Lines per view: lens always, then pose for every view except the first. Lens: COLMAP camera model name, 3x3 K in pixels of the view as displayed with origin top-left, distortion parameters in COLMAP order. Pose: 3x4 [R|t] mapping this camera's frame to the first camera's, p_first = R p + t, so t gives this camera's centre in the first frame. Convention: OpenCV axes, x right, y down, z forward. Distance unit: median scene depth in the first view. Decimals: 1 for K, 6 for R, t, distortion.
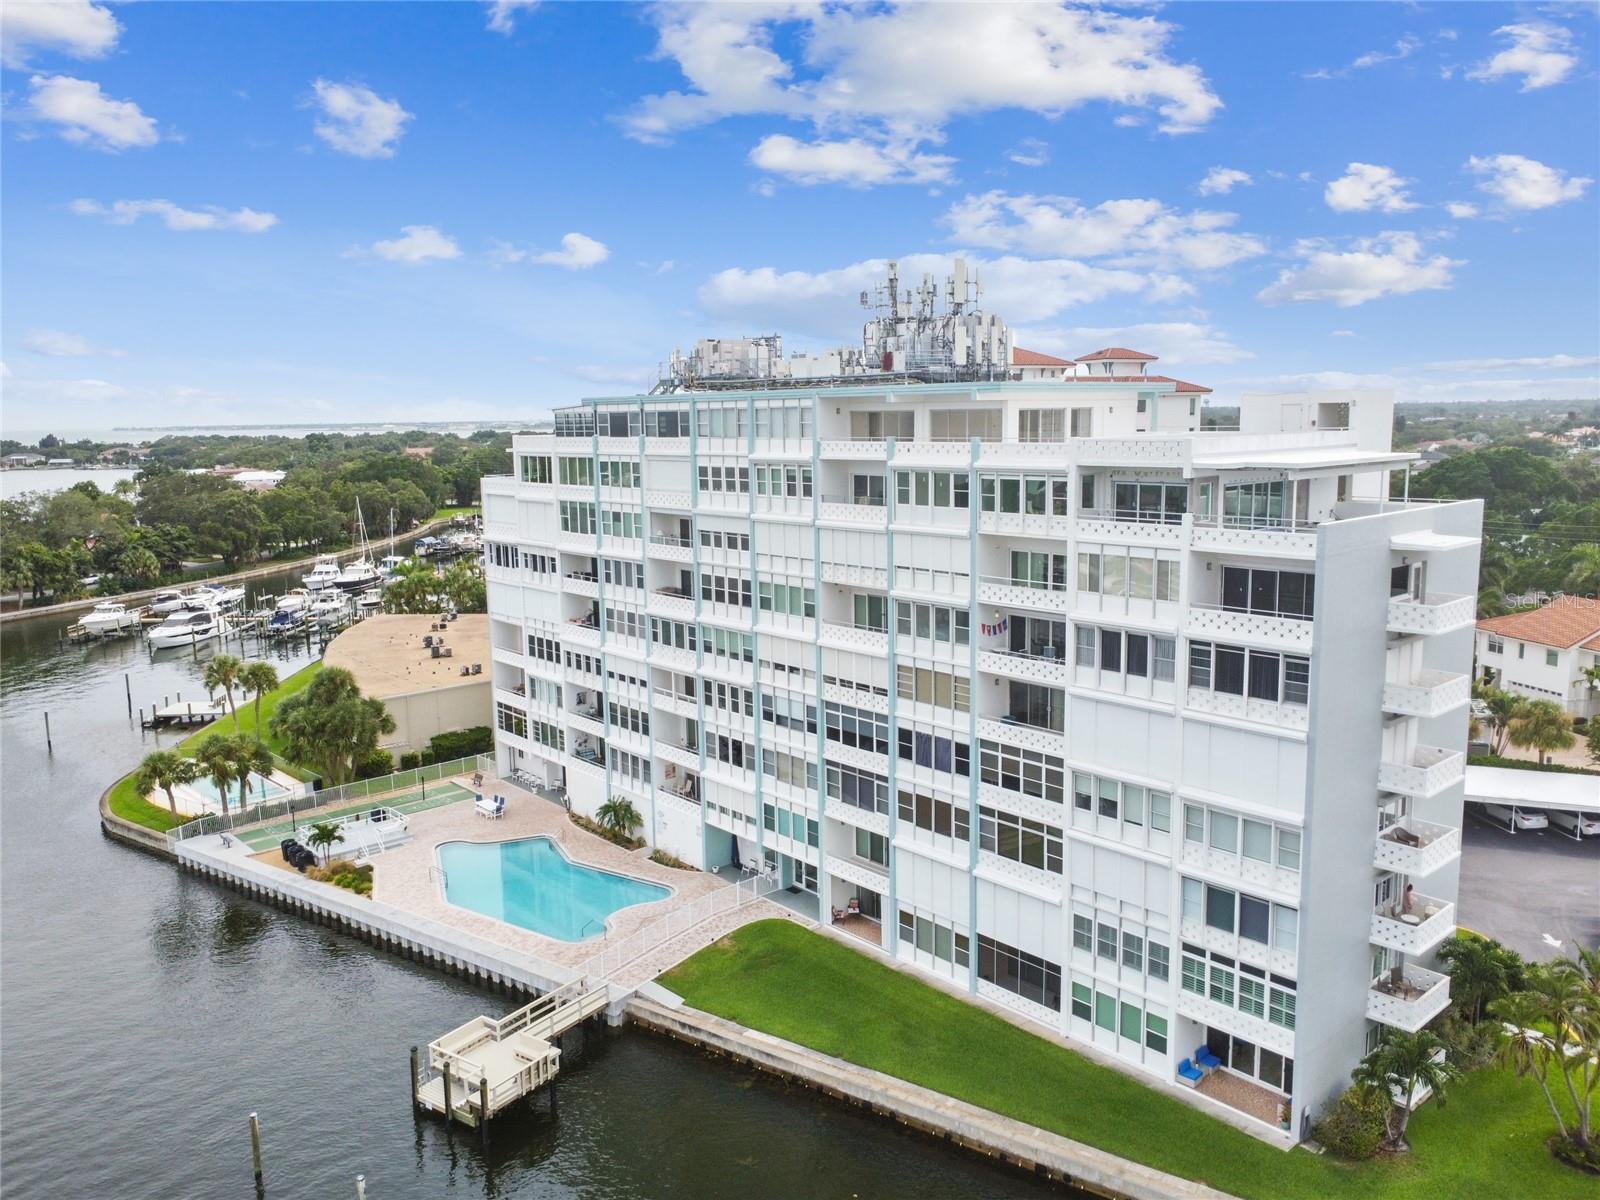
lens RADIAL K [[1189.2, 0, 794.6], [0, 1189.2, 591.3], [0, 0, 1]] dist [0.007688, 0.003685]
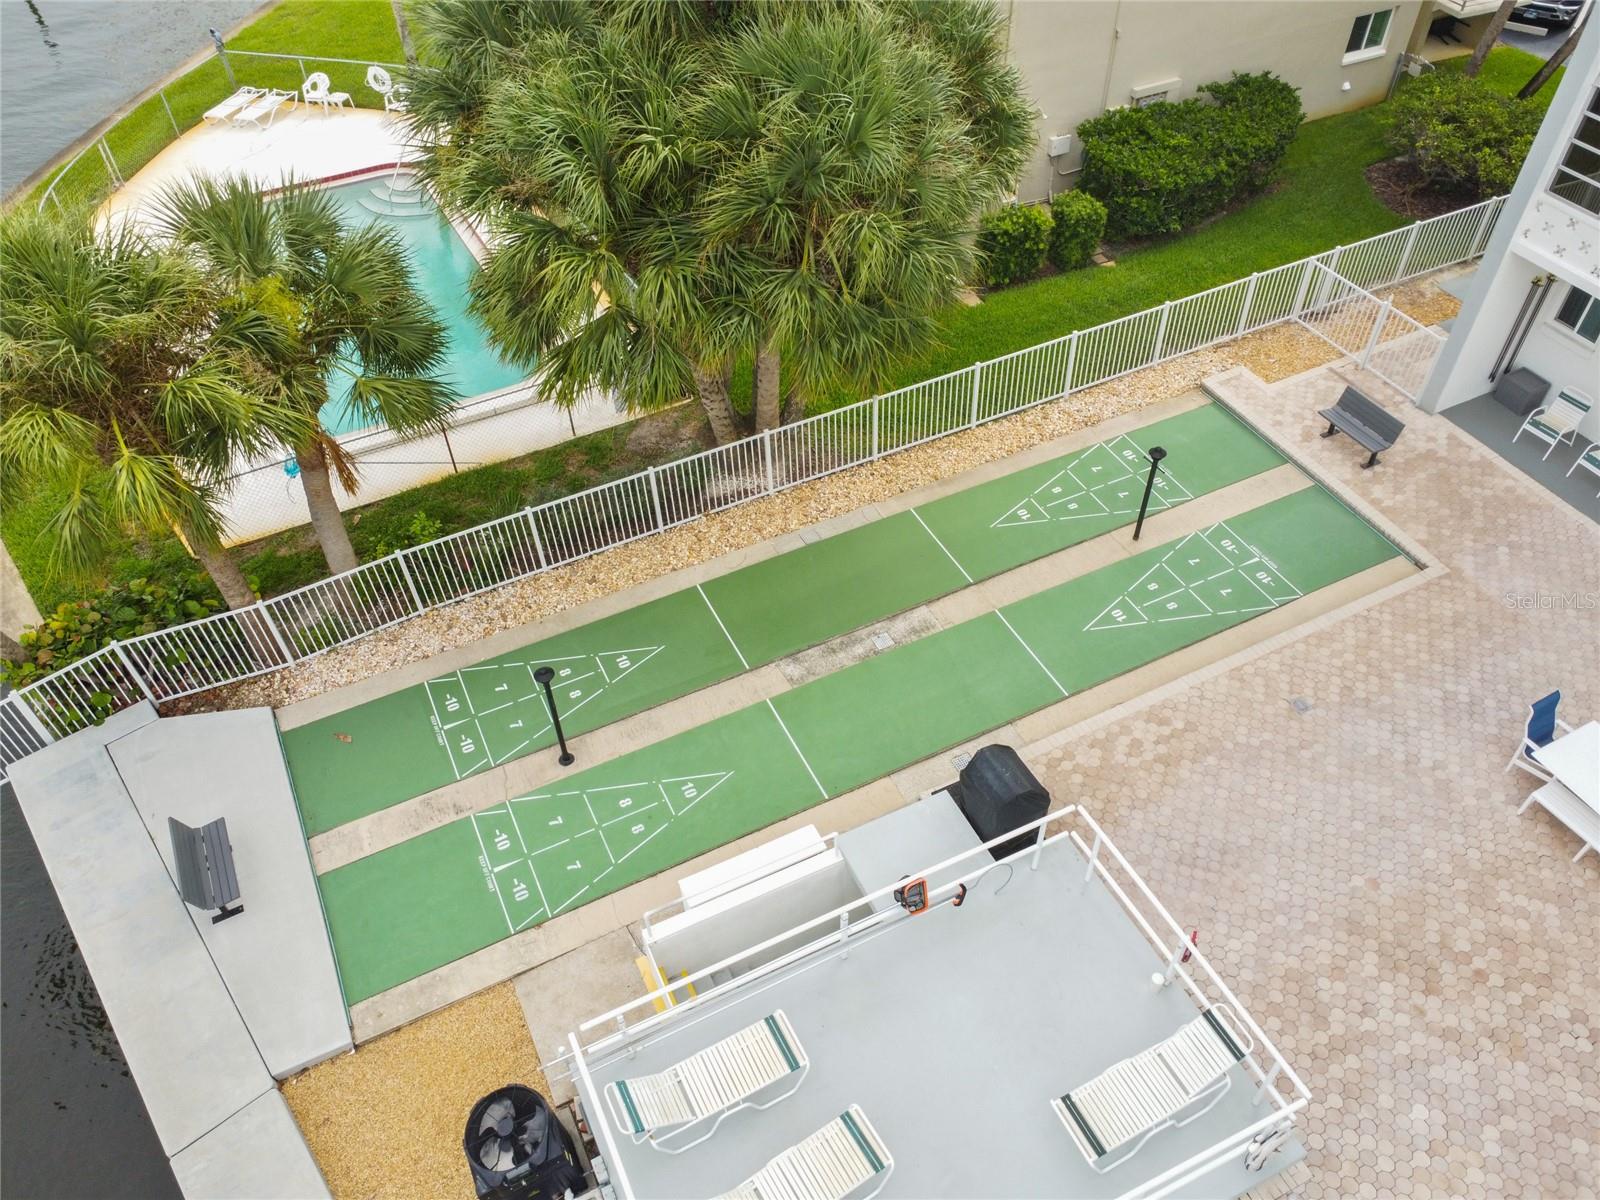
lens RADIAL K [[1189.2, 0, 794.6], [0, 1189.2, 591.3], [0, 0, 1]] dist [0.007688, 0.003685]
pose [[0.961153, 0.195722, -0.194623, -0.389097], [-0.033873, 0.783425, 0.620563, 0.062678], [0.273930, -0.589863, 0.759621, 0.975004]]
